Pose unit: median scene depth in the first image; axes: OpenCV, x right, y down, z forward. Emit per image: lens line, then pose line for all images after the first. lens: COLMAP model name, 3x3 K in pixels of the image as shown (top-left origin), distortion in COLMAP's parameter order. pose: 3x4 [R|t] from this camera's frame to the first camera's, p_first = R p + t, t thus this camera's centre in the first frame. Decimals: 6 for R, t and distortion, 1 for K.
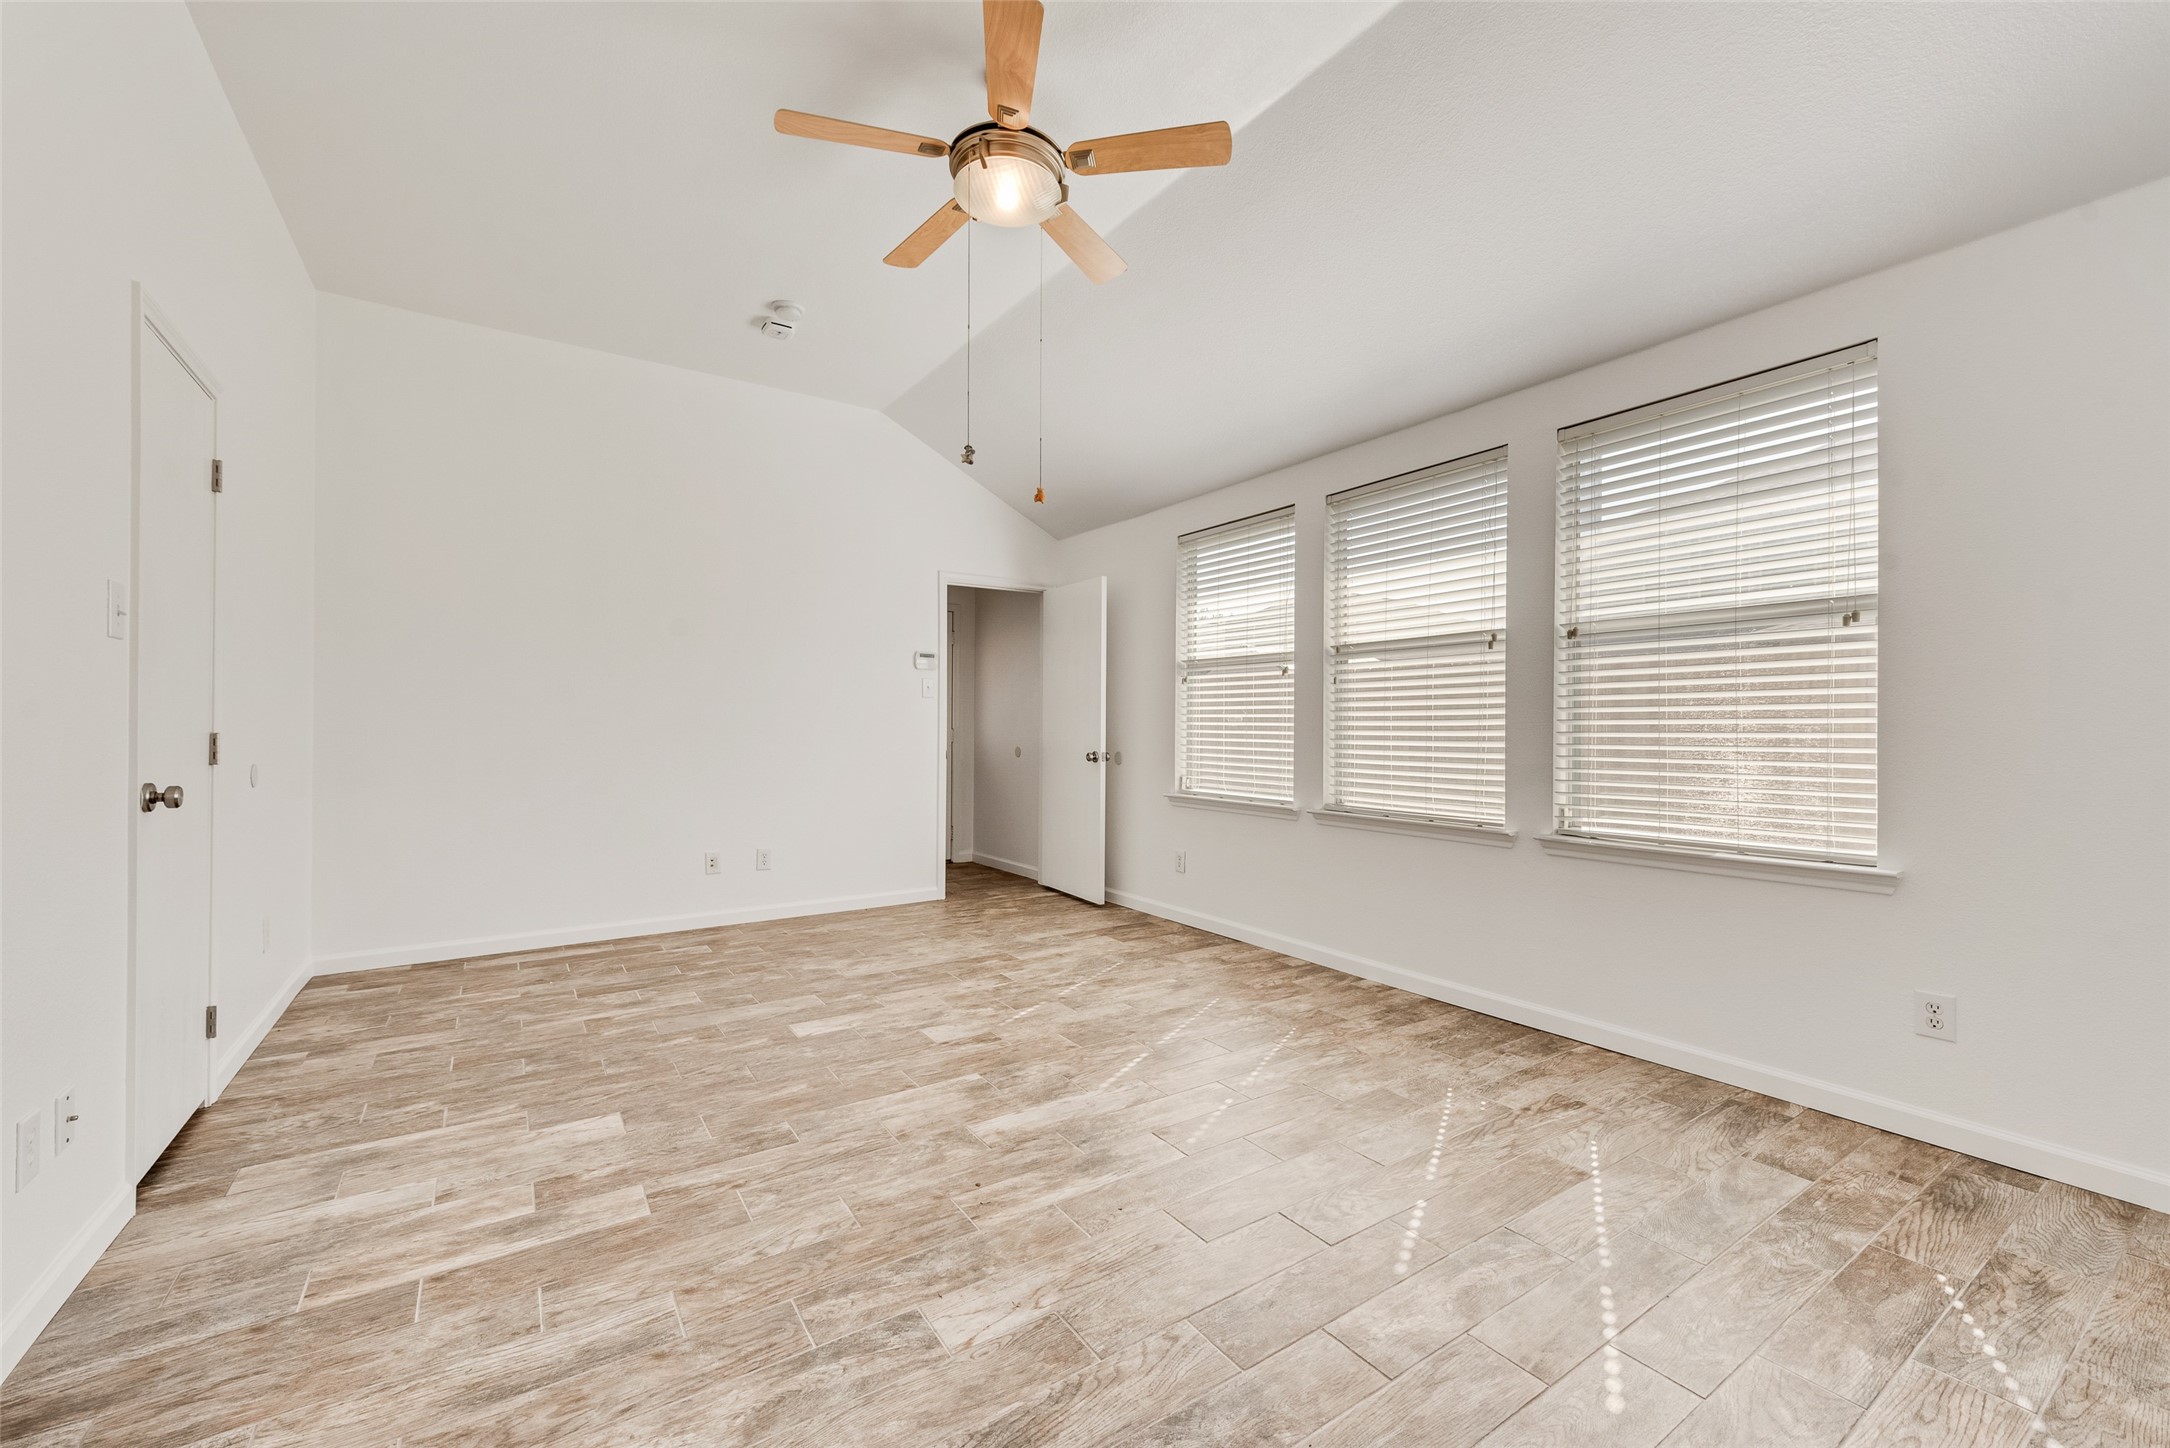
lens RADIAL K [[848.7, 0, 1076.1], [0, 848.7, 722.6], [0, 0, 1]] dist [0.010404, -0.003508]
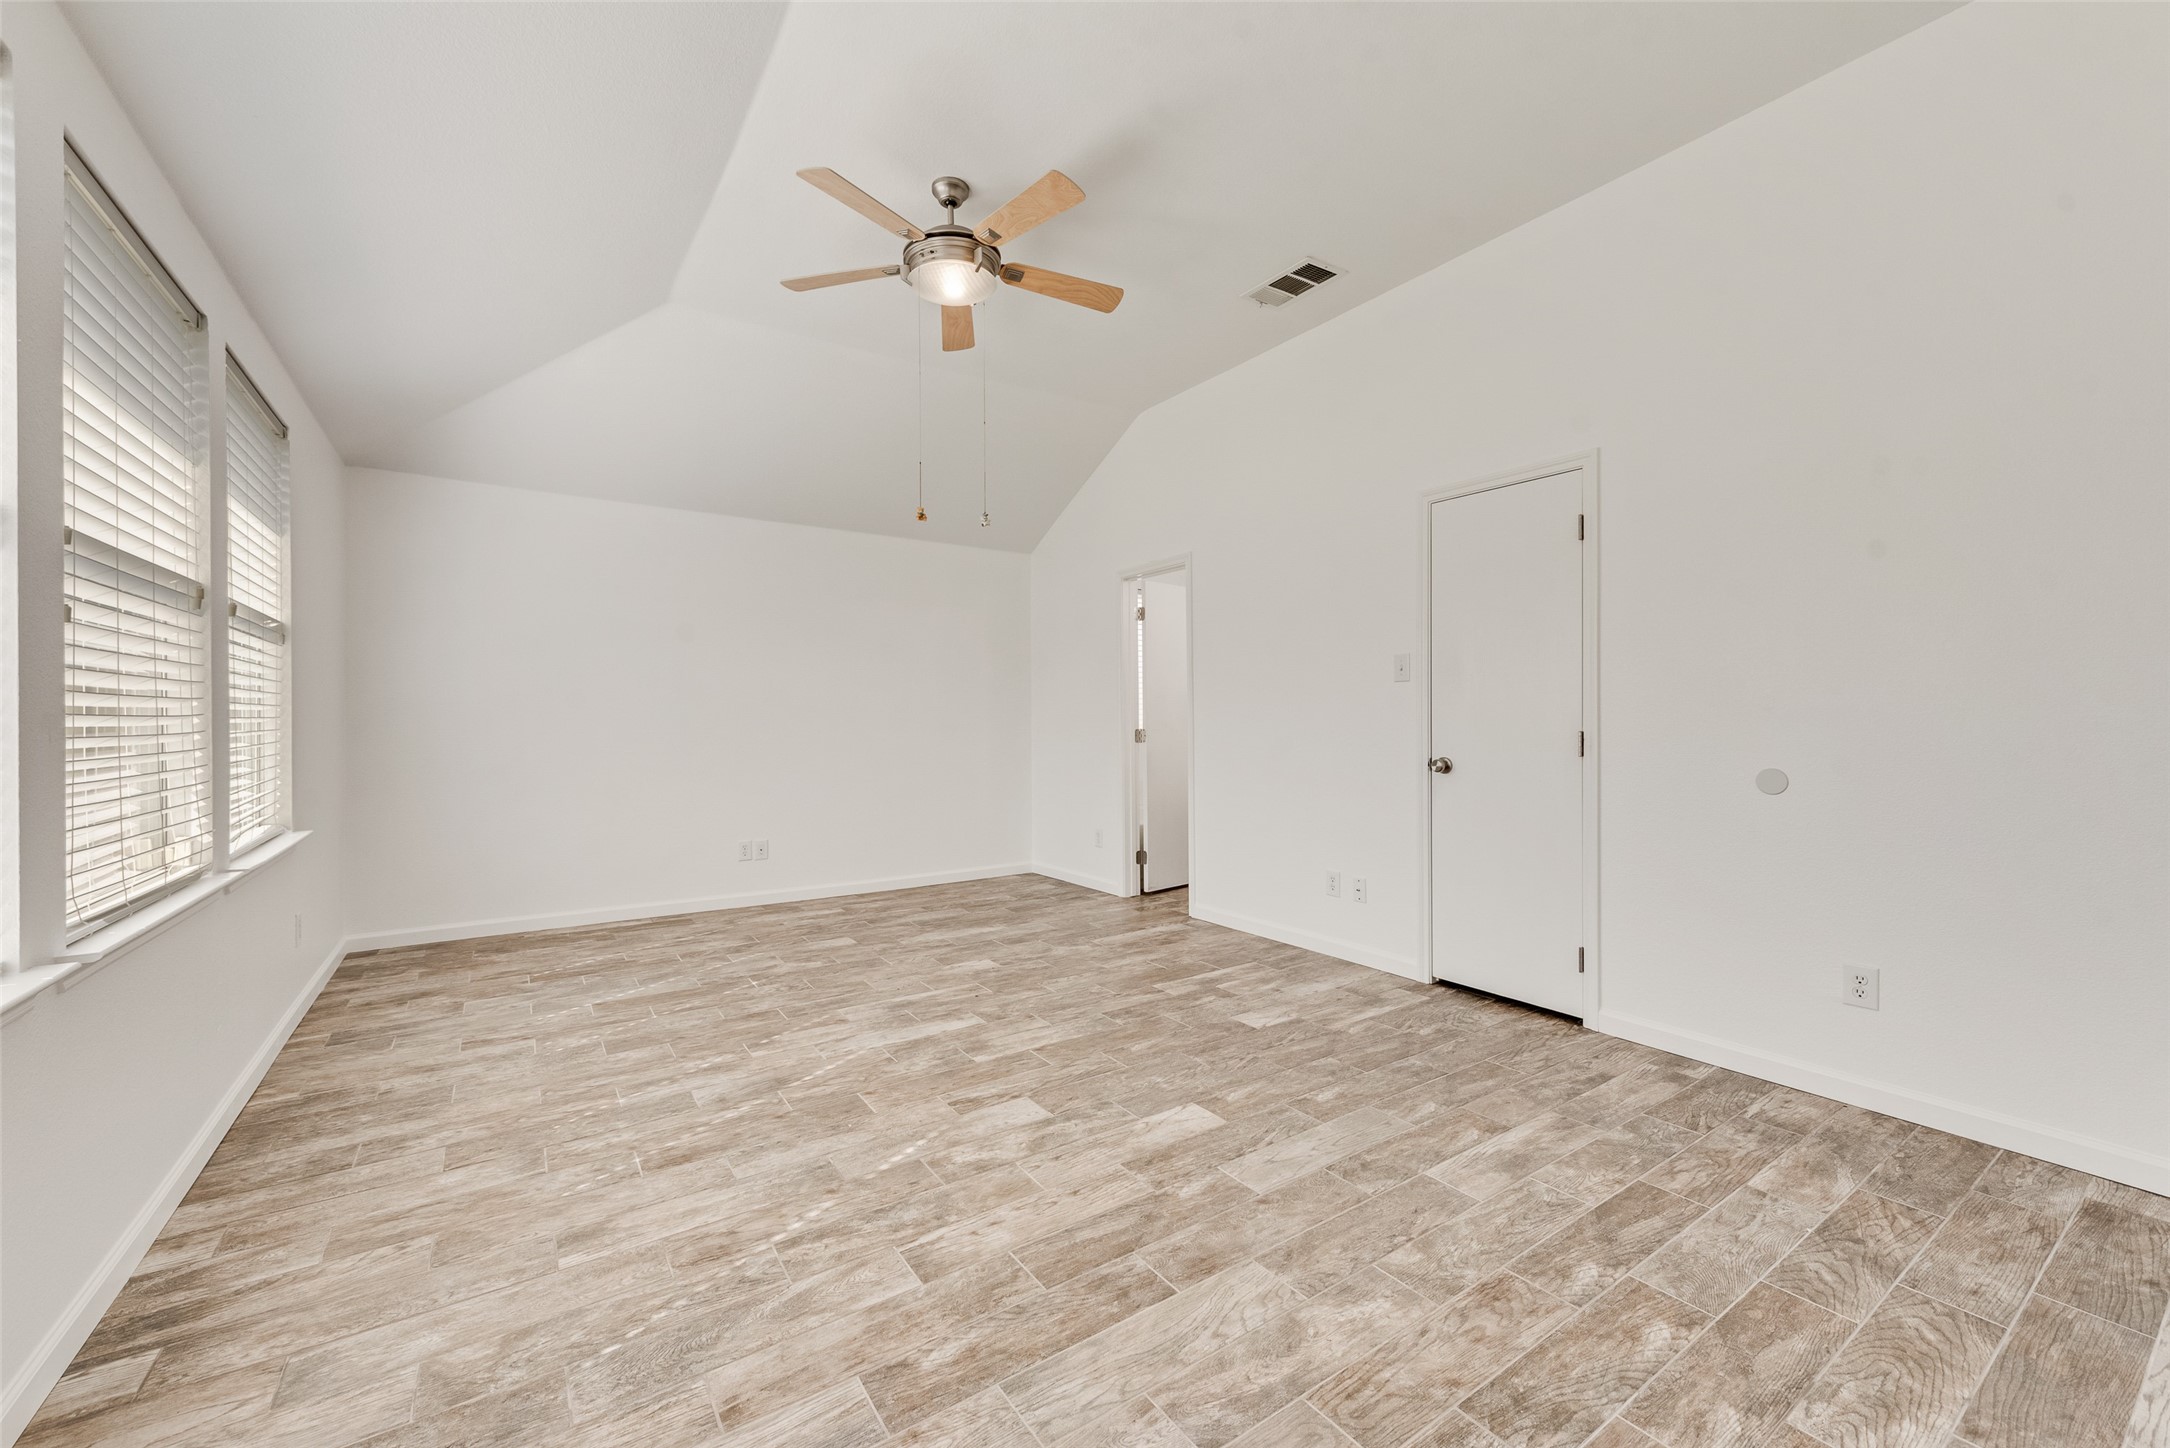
lens RADIAL K [[848.7, 0, 1076.1], [0, 848.7, 722.6], [0, 0, 1]] dist [0.010404, -0.003508]
pose [[-0.999997, -0.001928, -0.001385, -0.226332], [-0.001926, 0.999997, -0.001722, 0.002277], [0.001389, -0.001719, -0.999998, 1.967050]]
